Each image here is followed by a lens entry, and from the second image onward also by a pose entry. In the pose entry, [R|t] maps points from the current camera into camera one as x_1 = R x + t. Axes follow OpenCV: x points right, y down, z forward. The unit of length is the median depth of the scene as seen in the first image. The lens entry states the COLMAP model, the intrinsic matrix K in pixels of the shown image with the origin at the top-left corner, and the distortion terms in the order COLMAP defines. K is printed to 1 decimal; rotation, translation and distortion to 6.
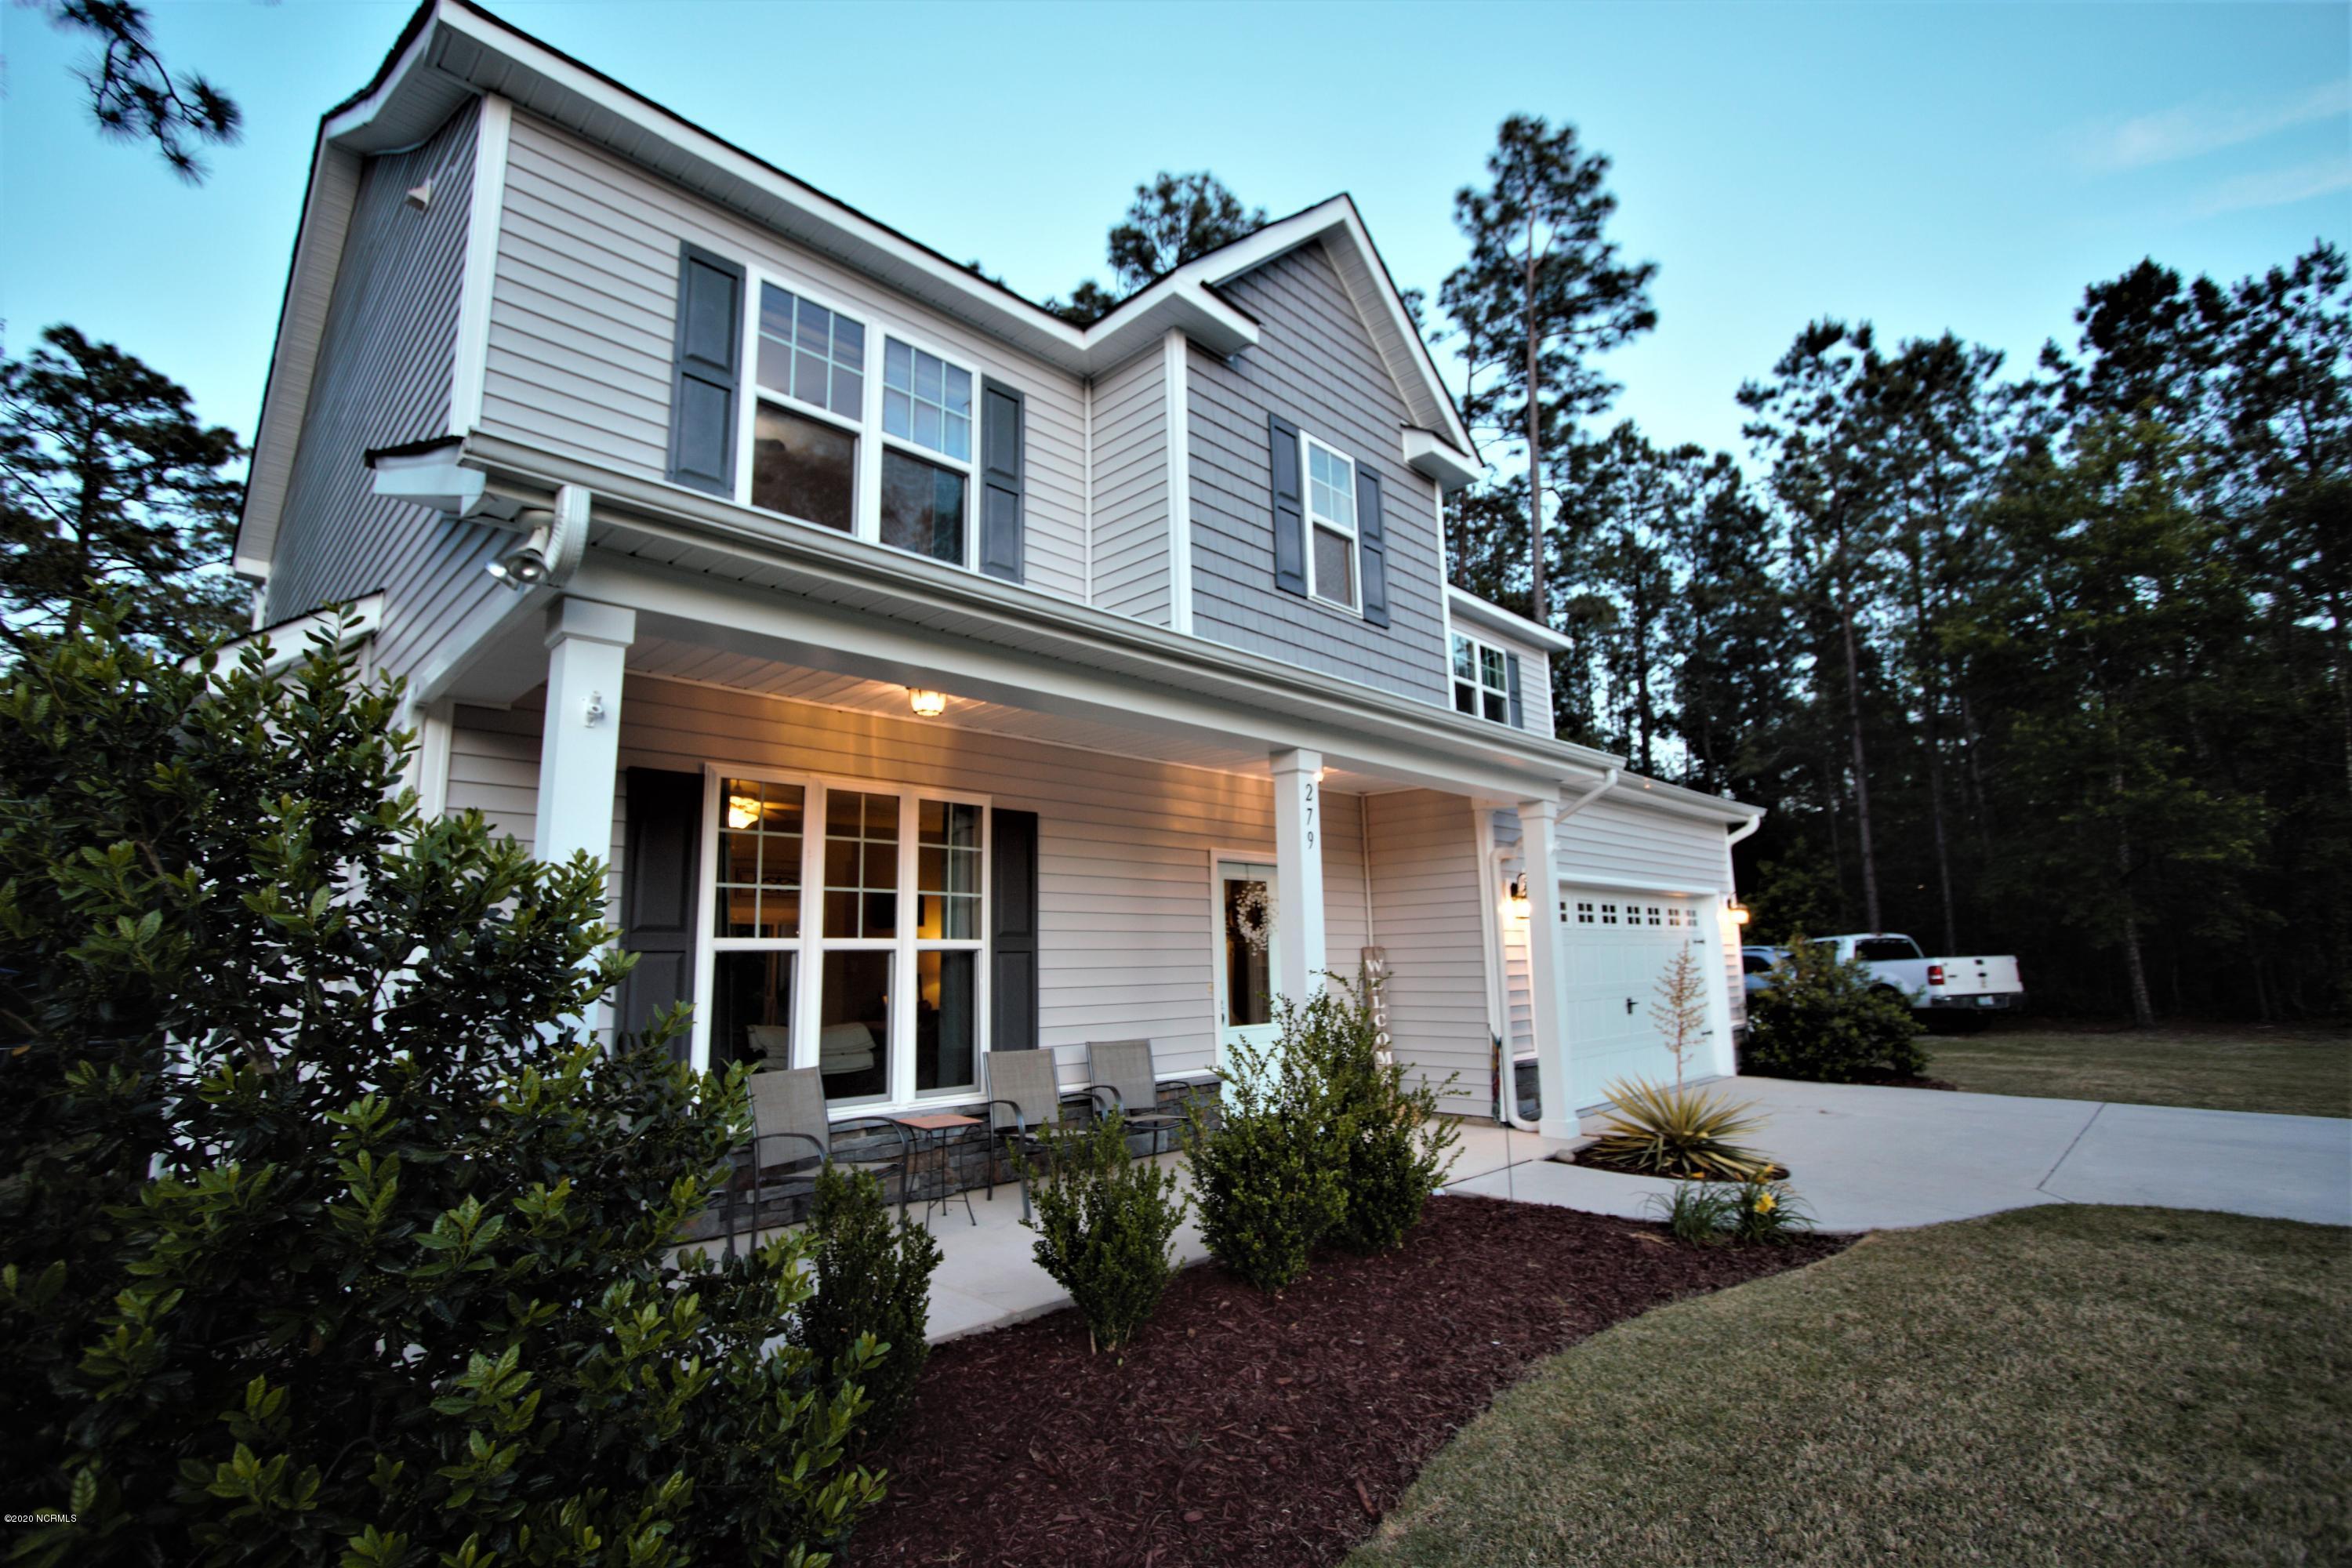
lens RADIAL K [[1073.7, 0, 1176.0], [0, 1073.7, 784.0], [0, 0, 1]] dist [-0.006258, -0.000330]
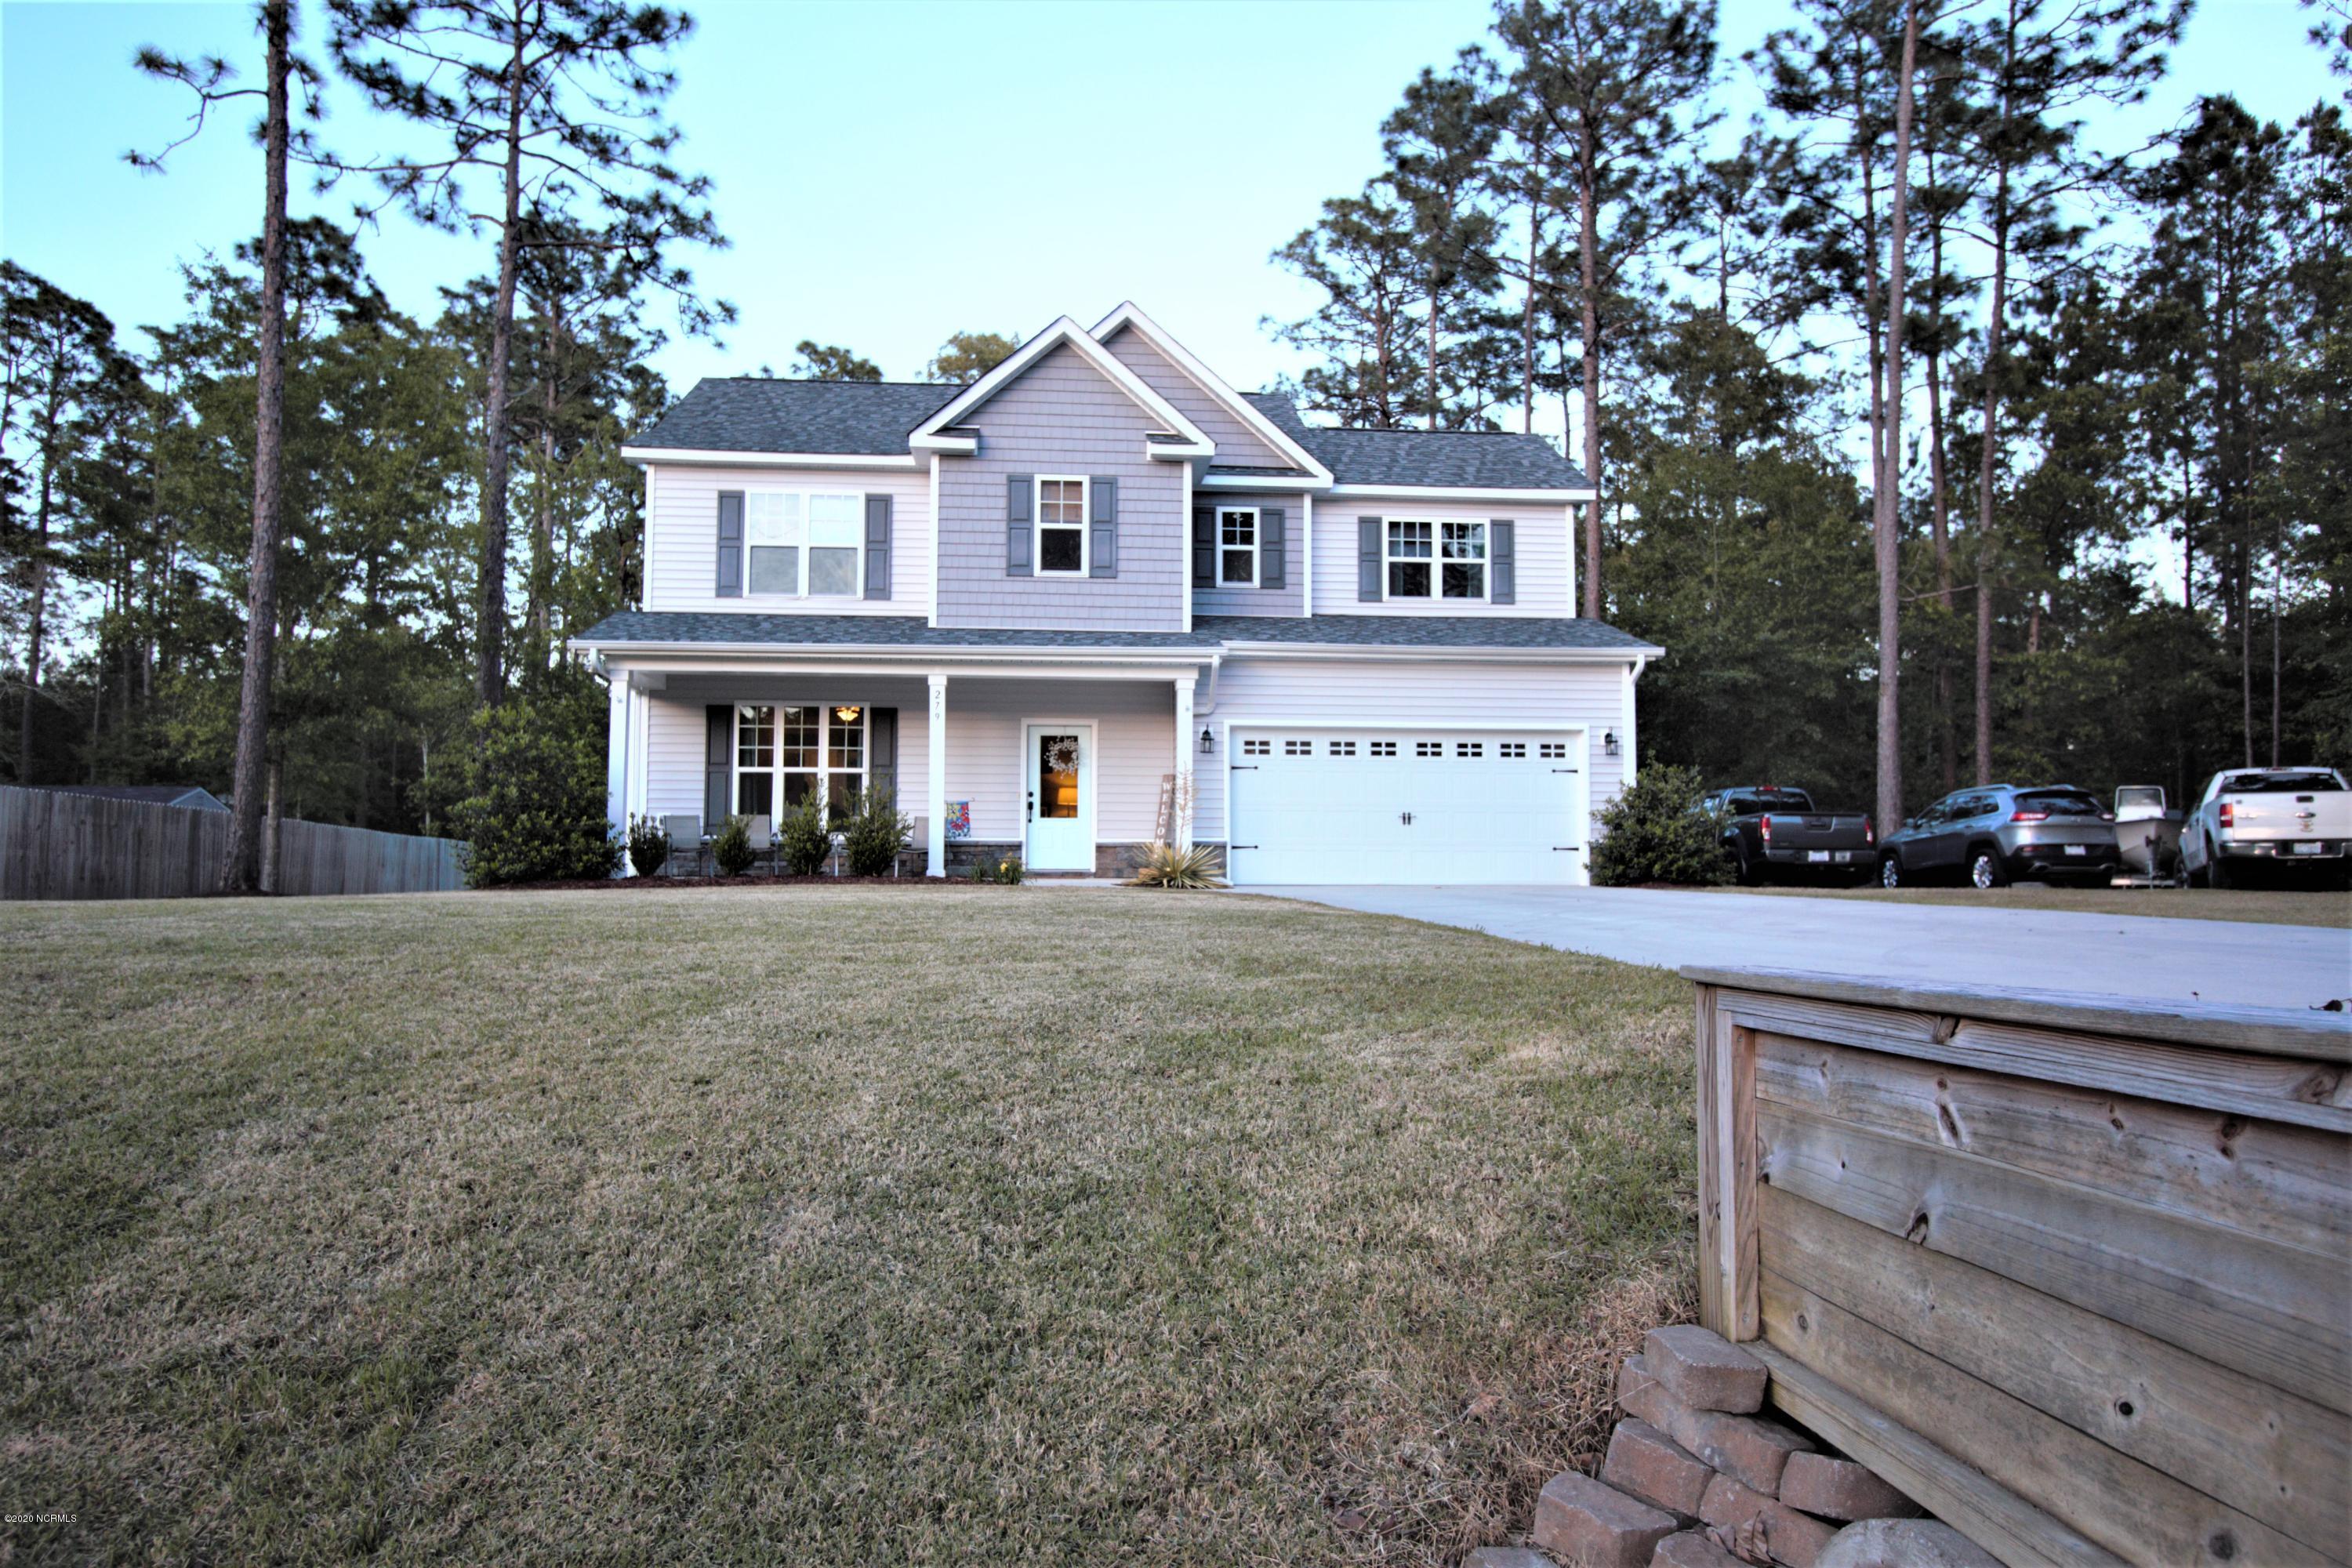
lens RADIAL K [[1535.9, 0, 1176.0], [0, 1535.9, 784.0], [0, 0, 1]] dist [-0.005888, -0.000080]
pose [[0.770821, -0.018553, -0.636782, 1.895871], [0.089912, 0.992738, 0.079914, -0.013955], [0.630675, -0.118854, 0.766891, -0.827127]]
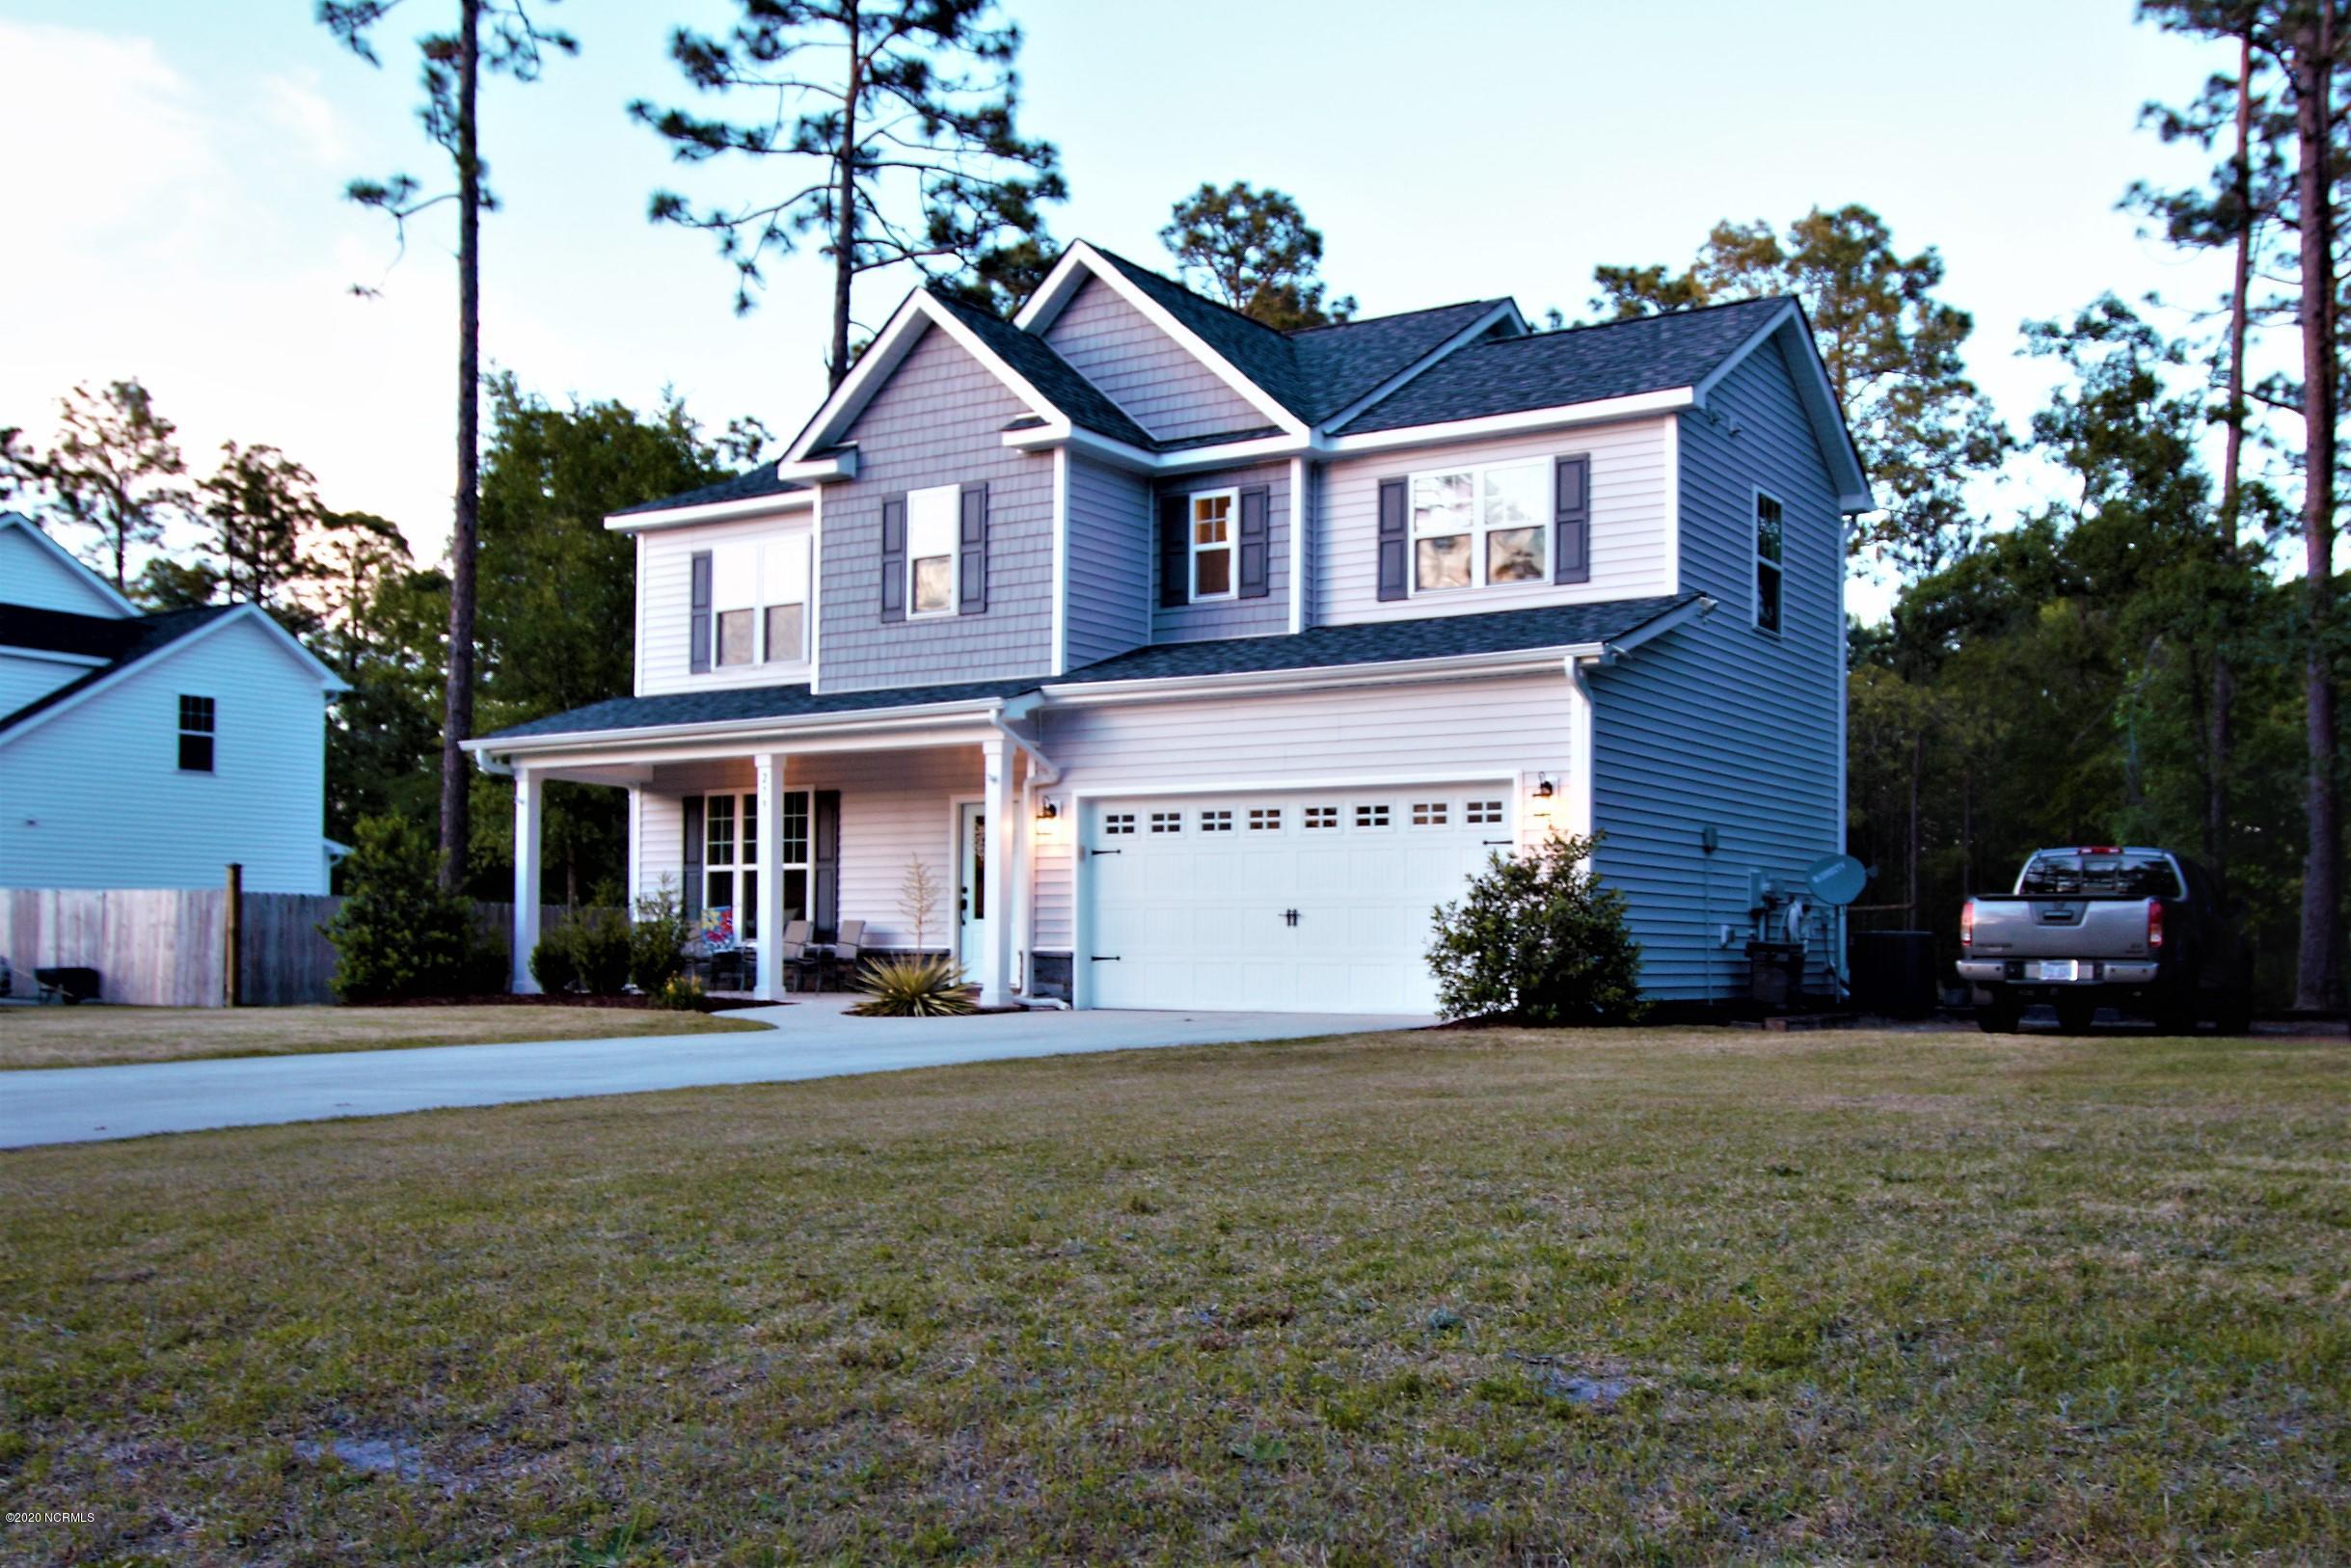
lens RADIAL K [[2162.8, 0, 1380.0], [0, 2162.8, 888.0], [0, 0, 1]] dist [-0.001137, -0.014775]
pose [[0.246384, -0.011015, -0.969110, 3.031918], [0.152736, 0.987881, 0.027603, 0.192393], [0.957061, -0.154819, 0.245081, 0.841155]]
